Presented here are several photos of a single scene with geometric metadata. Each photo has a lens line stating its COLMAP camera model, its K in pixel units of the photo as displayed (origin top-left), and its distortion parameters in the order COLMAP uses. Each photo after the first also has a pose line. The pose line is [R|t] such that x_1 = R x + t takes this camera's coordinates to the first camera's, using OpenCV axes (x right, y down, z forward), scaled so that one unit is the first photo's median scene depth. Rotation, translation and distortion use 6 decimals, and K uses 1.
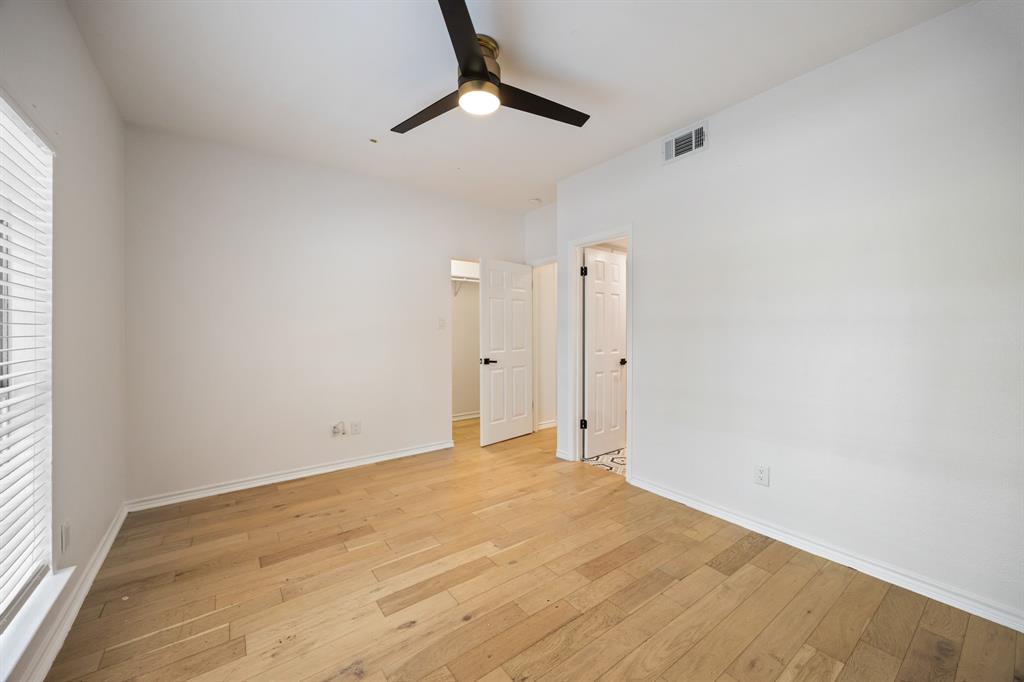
lens RADIAL K [[392.4, 0, 514.9], [0, 392.4, 337.3], [0, 0, 1]] dist [0.001111, 0.000171]
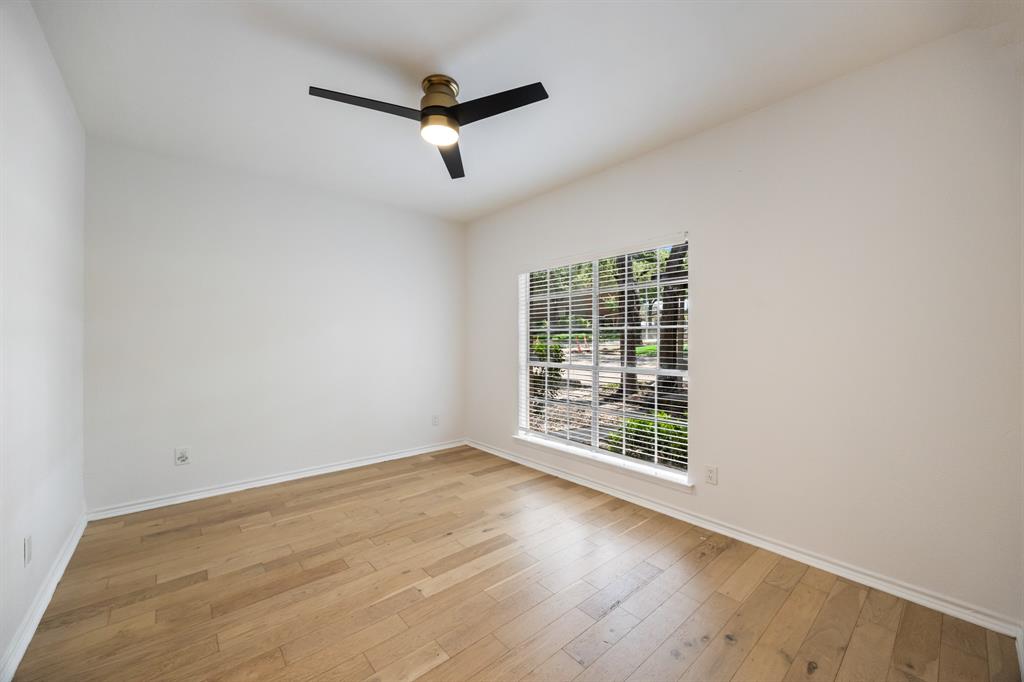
lens RADIAL K [[392.4, 0, 514.9], [0, 392.4, 337.3], [0, 0, 1]] dist [0.001111, 0.000171]
pose [[-0.997052, -0.001225, -0.076724, -0.210079], [-0.001491, 0.999993, 0.003415, -0.036055], [0.076720, 0.003520, -0.997047, 2.063791]]
